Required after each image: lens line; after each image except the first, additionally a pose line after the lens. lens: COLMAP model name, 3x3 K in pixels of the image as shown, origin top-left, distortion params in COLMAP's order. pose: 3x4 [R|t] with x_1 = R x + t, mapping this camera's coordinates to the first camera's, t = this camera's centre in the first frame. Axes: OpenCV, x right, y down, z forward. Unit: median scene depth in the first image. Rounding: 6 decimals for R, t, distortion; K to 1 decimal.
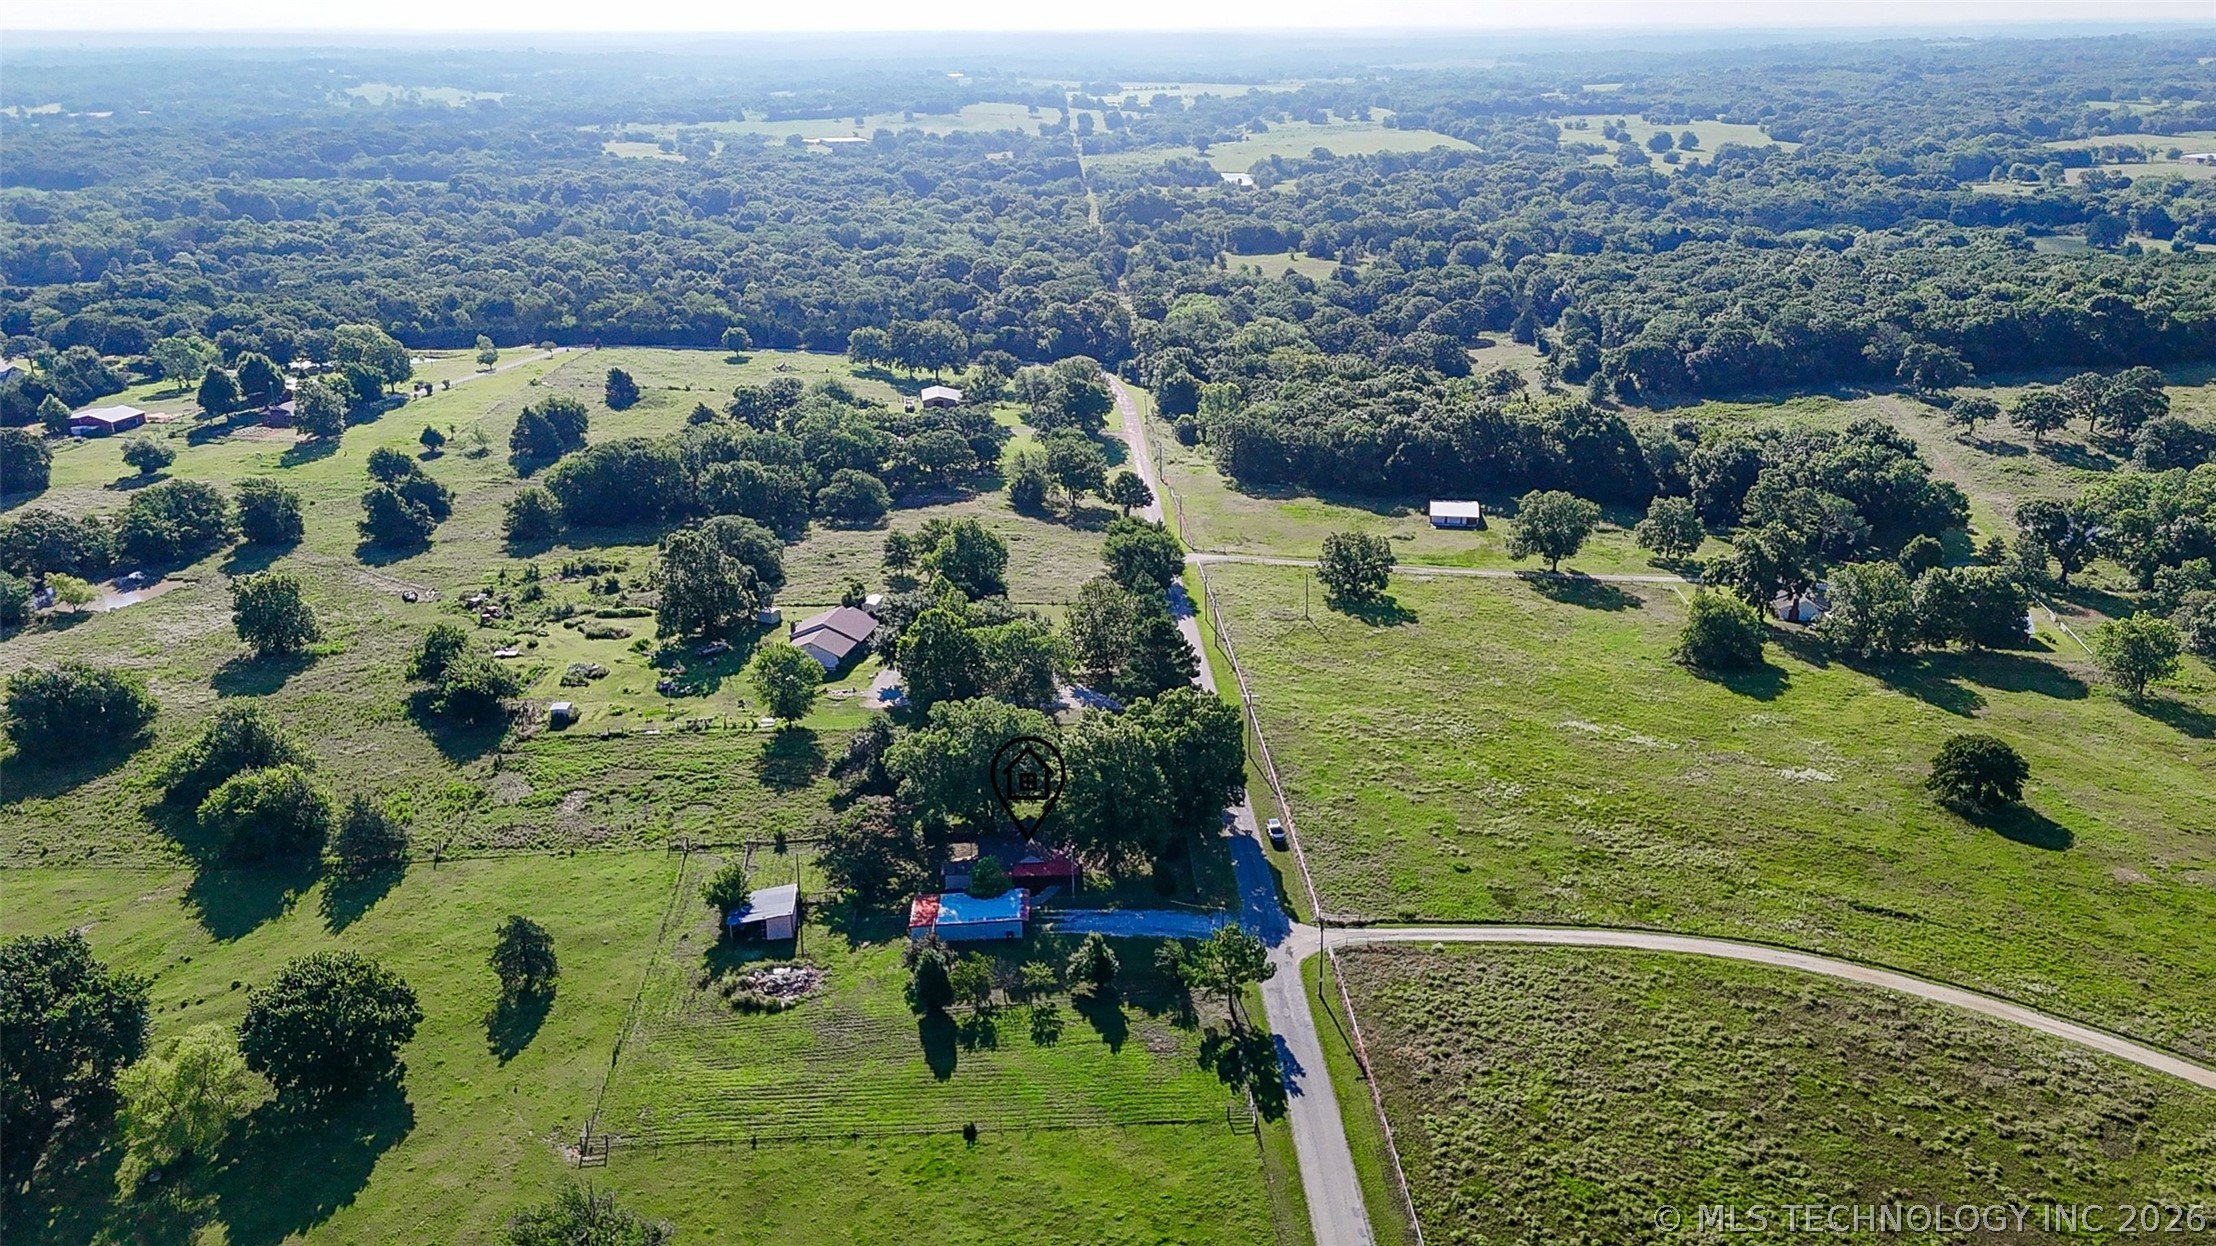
lens RADIAL K [[1676.6, 0, 1120.8], [0, 1676.6, 622.1], [0, 0, 1]] dist [0.082523, -0.096549]
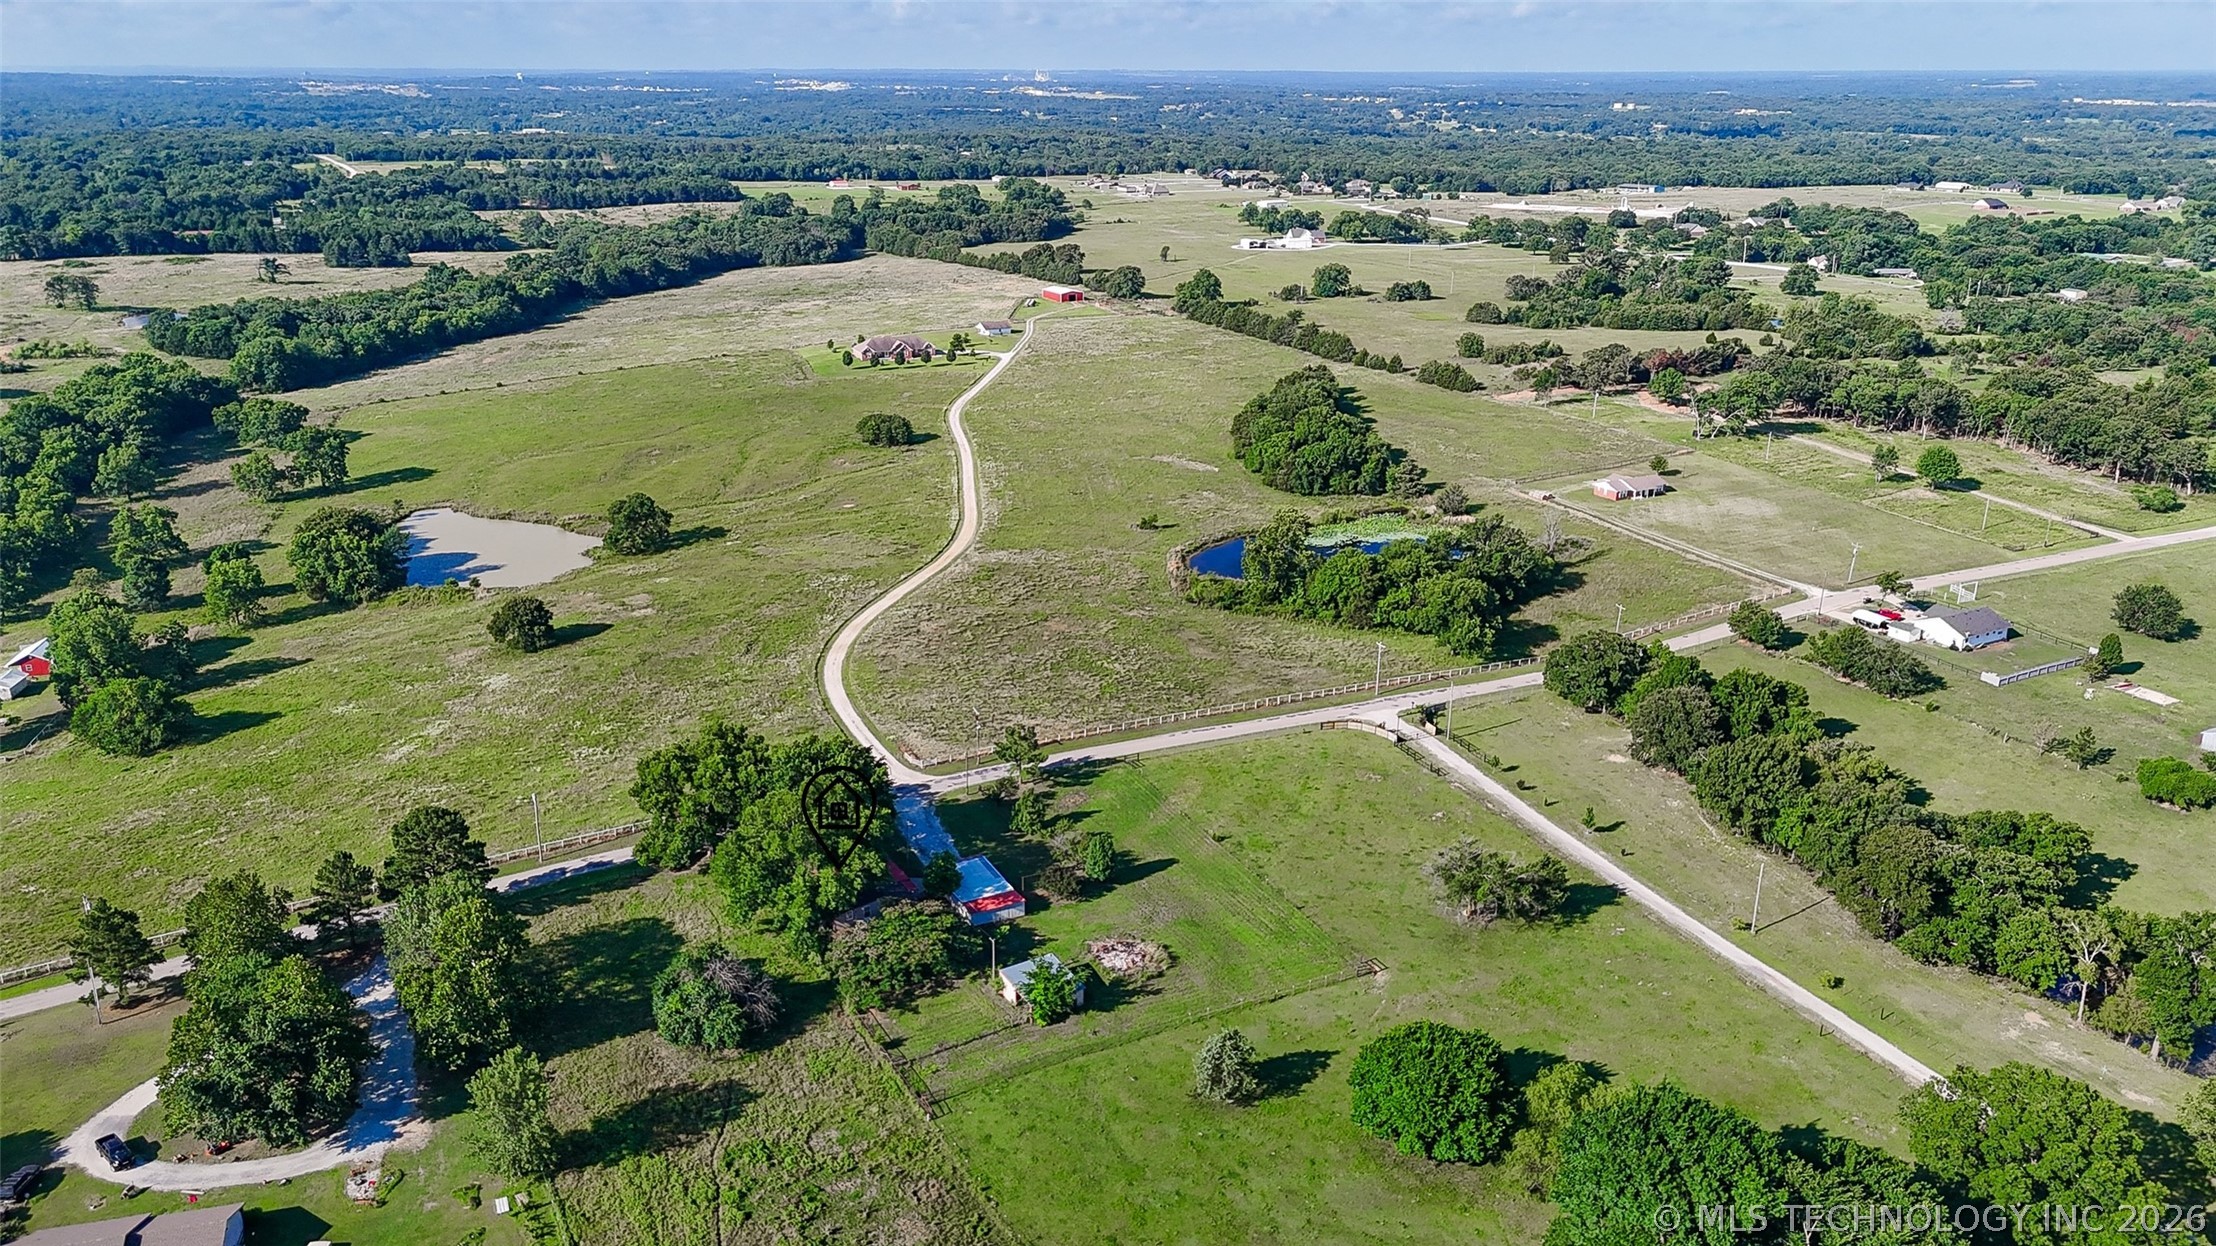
lens RADIAL K [[1569.0, 0, 1079.1], [0, 1569.0, 616.0], [0, 0, 1]] dist [0.087607, -0.109917]
pose [[-0.427005, -0.284177, 0.858435, -0.586597], [0.302747, 0.849617, 0.431851, -0.249167], [-0.852063, 0.444291, -0.276757, 0.705205]]
